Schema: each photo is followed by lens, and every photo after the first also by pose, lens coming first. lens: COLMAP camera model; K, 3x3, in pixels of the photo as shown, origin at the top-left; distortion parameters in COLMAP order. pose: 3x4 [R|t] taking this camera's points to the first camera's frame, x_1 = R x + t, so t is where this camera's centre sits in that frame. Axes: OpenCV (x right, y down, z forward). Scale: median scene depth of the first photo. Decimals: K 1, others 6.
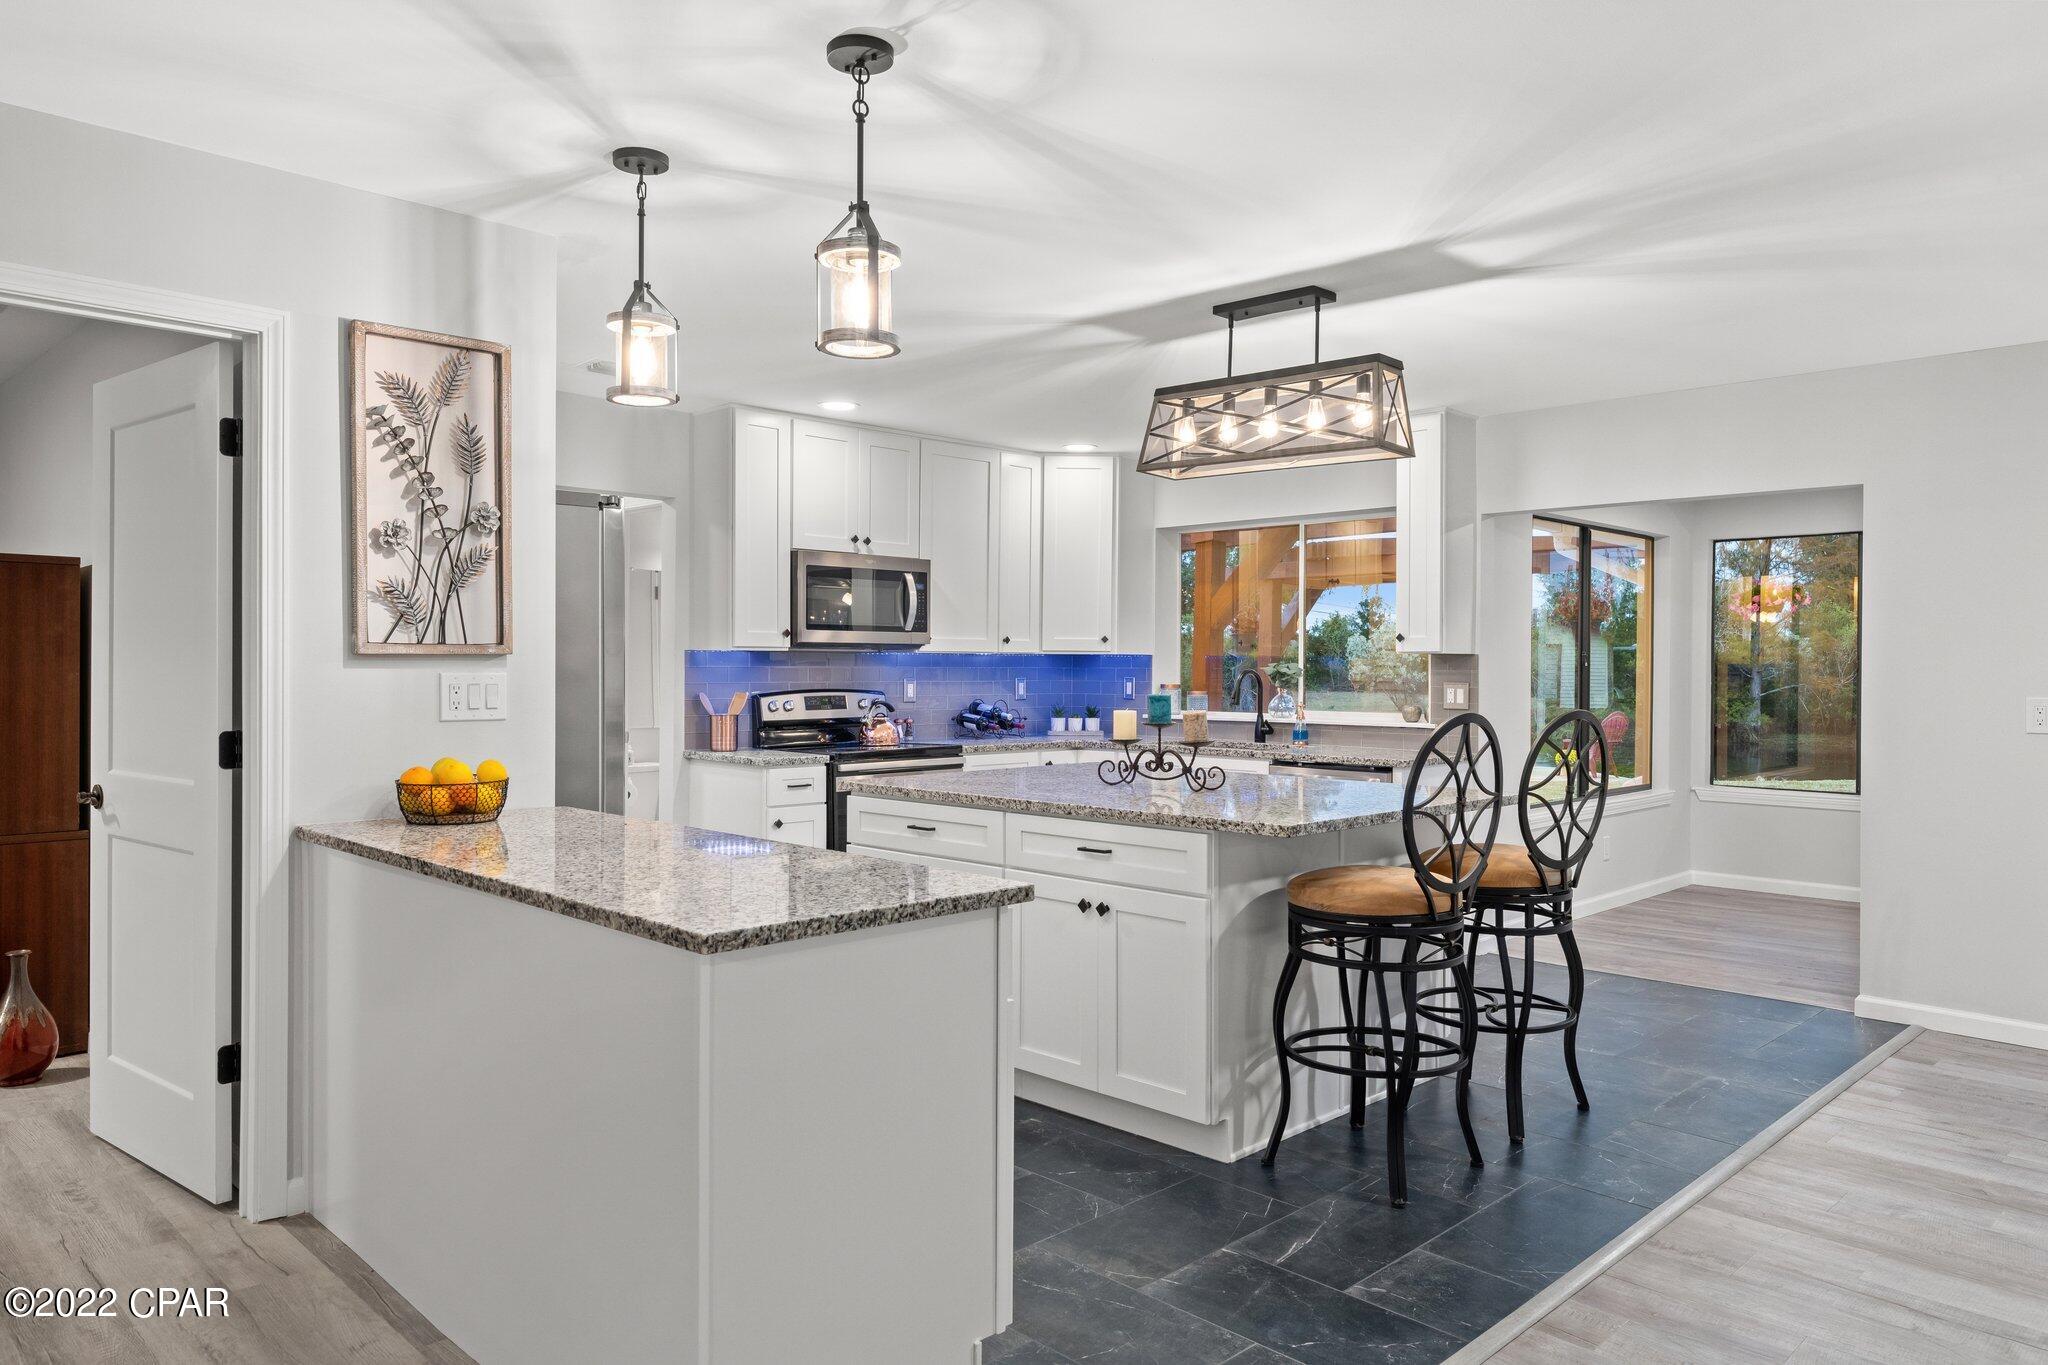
lens RADIAL K [[1357.3, 0, 1029.4], [0, 1357.3, 672.1], [0, 0, 1]] dist [0.005212, -0.002883]
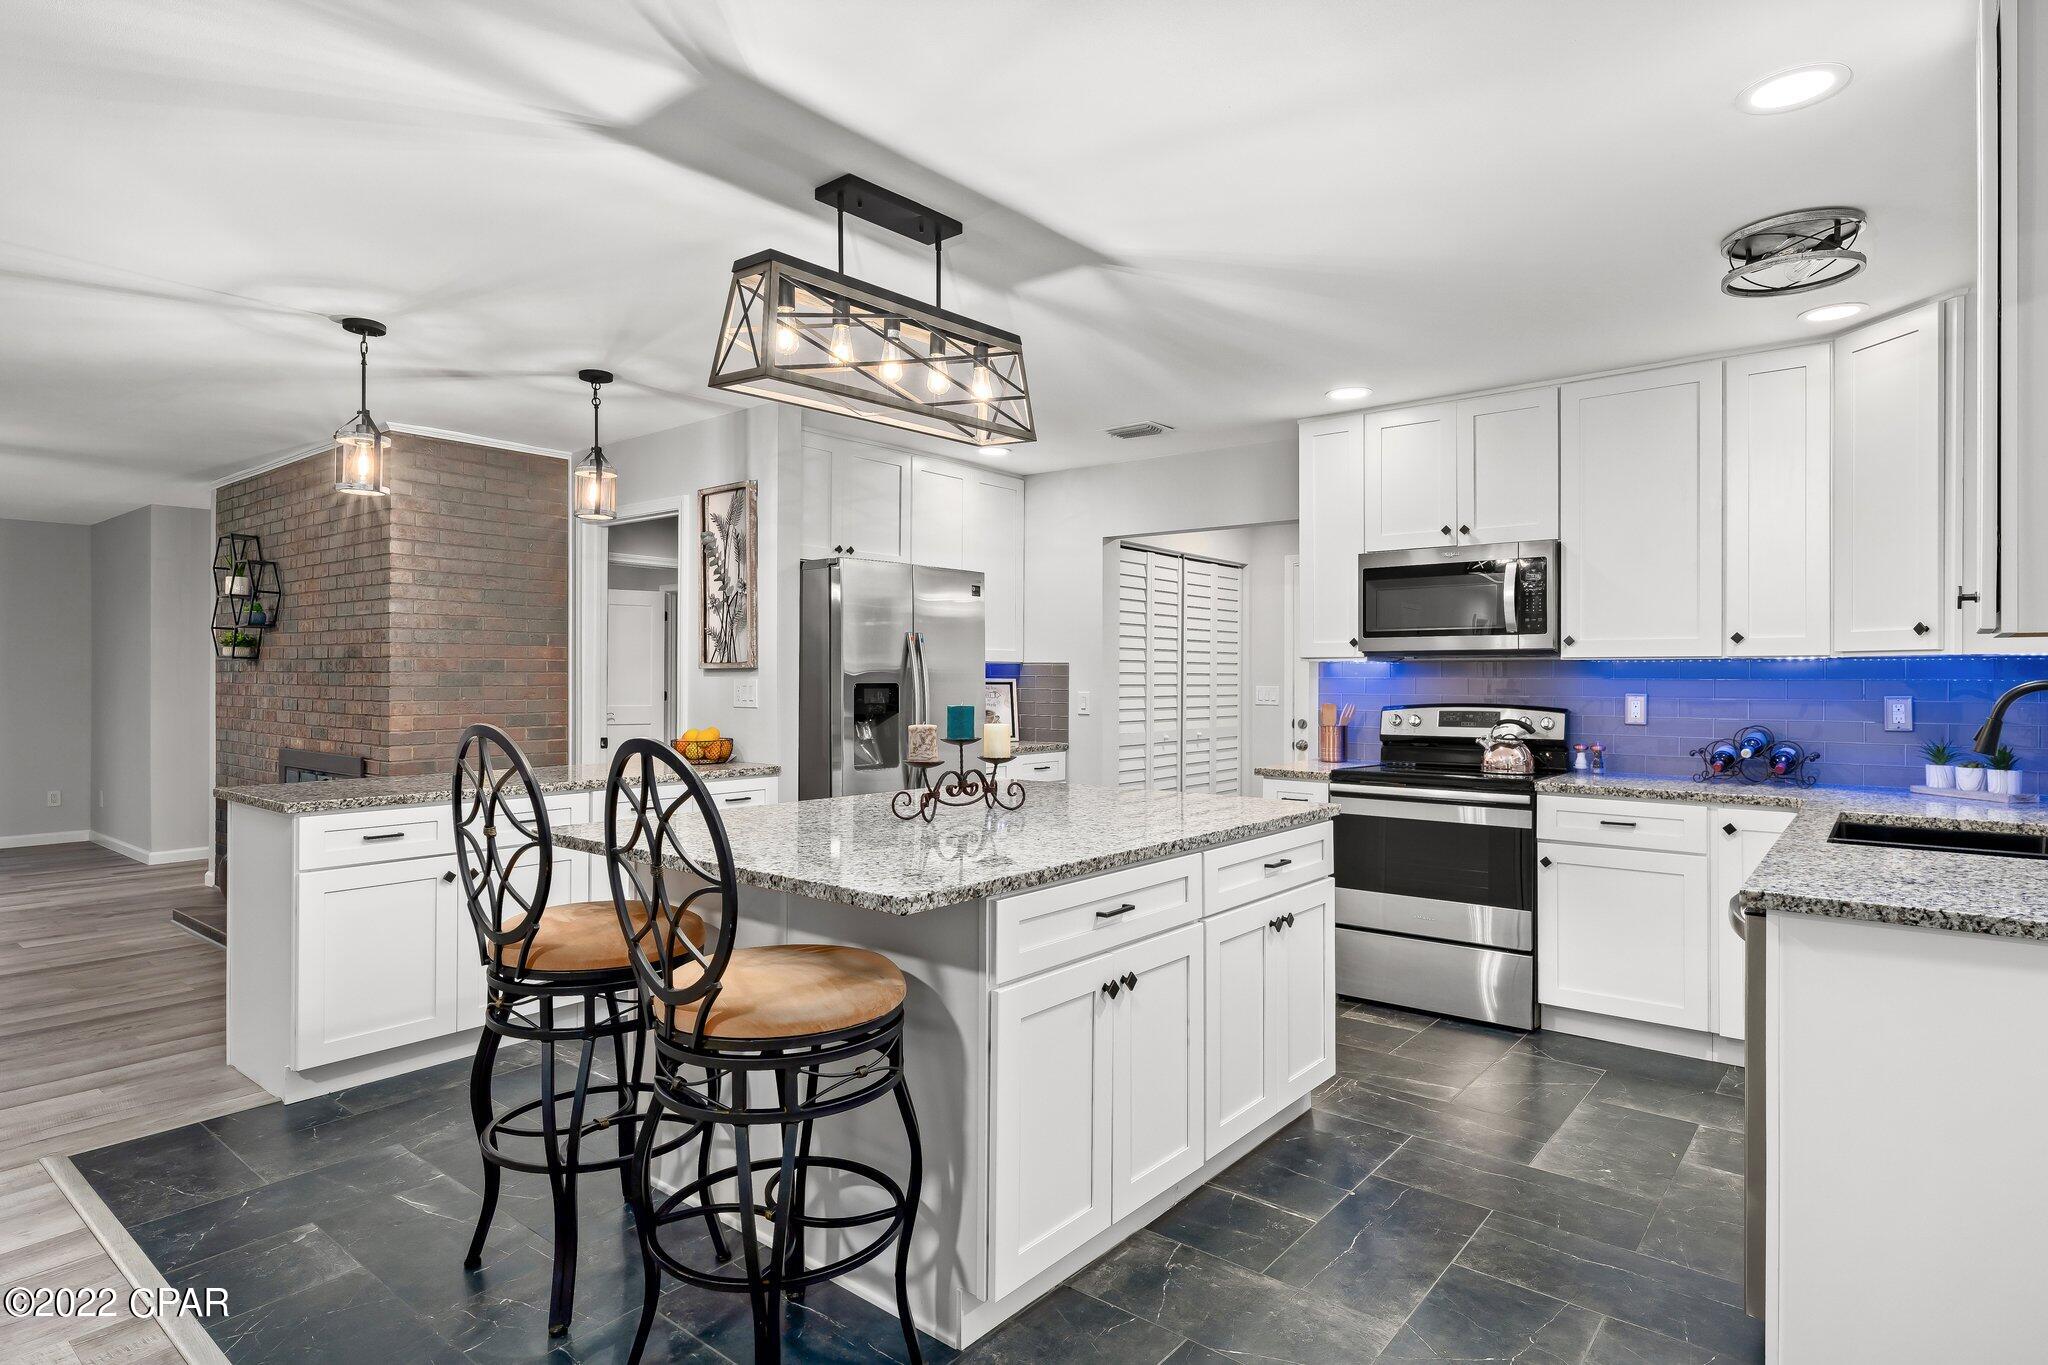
lens RADIAL K [[1059.0, 0, 1018.8], [0, 1059.0, 682.0], [0, 0, 1]] dist [0.006627, -0.000931]
pose [[0.115384, -0.001667, -0.993320, 0.799562], [-0.007739, 0.999967, -0.002577, 0.004454], [0.993291, 0.007985, 0.115367, 1.006971]]
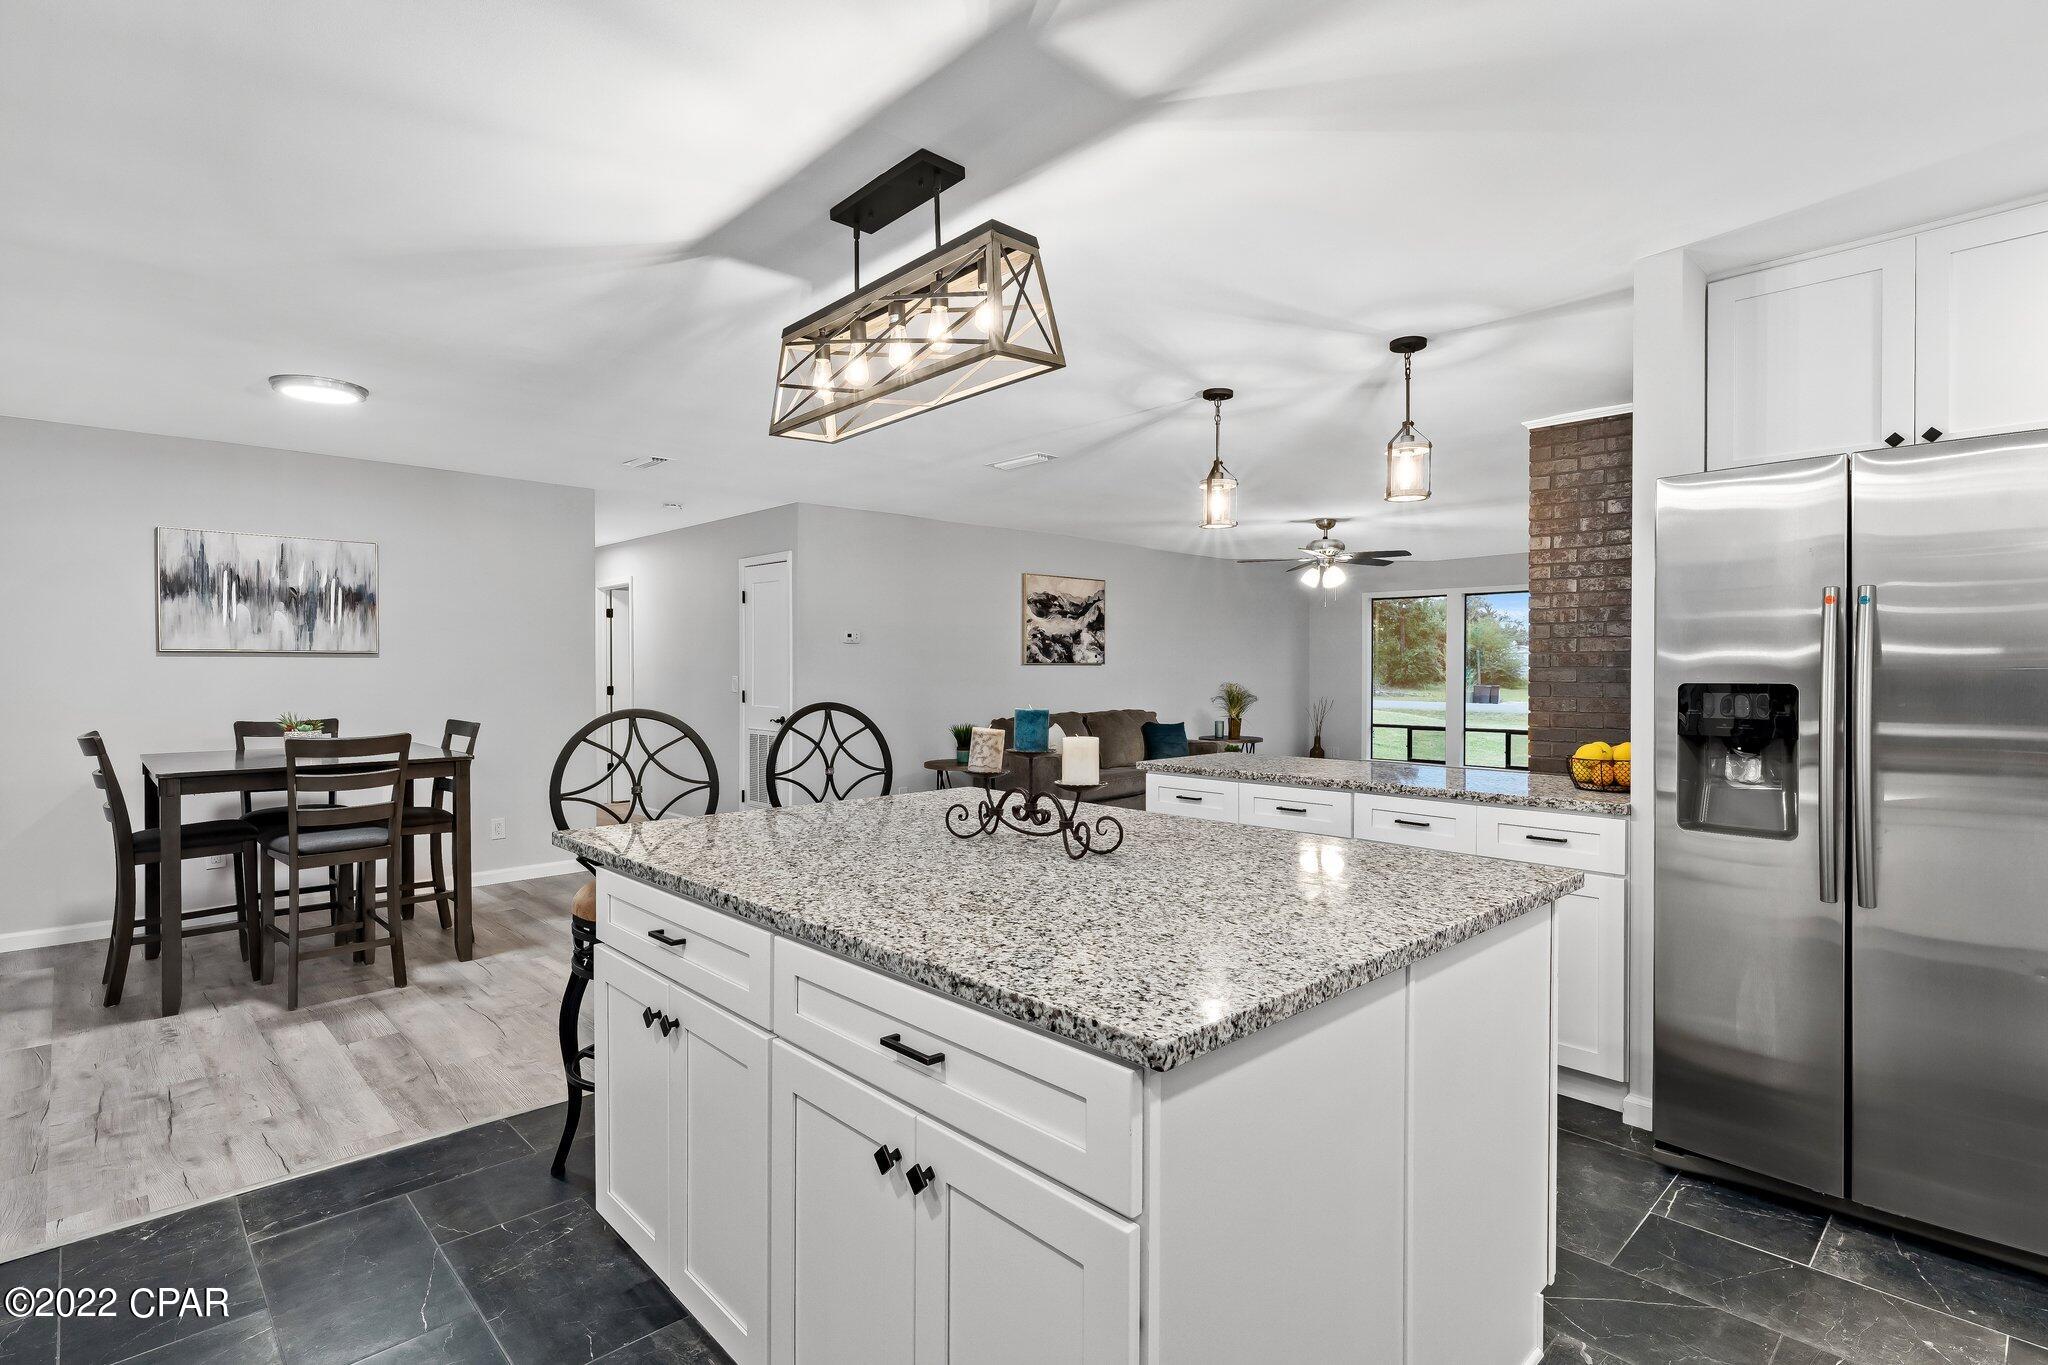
lens RADIAL K [[987.7, 0, 1037.0], [0, 987.7, 675.4], [0, 0, 1]] dist [-0.005474, 0.002305]
pose [[-0.999948, -0.003650, 0.009518, 0.089462], [-0.003556, 0.999945, 0.009854, -0.003591], [-0.009554, 0.009819, -0.999906, 1.567065]]
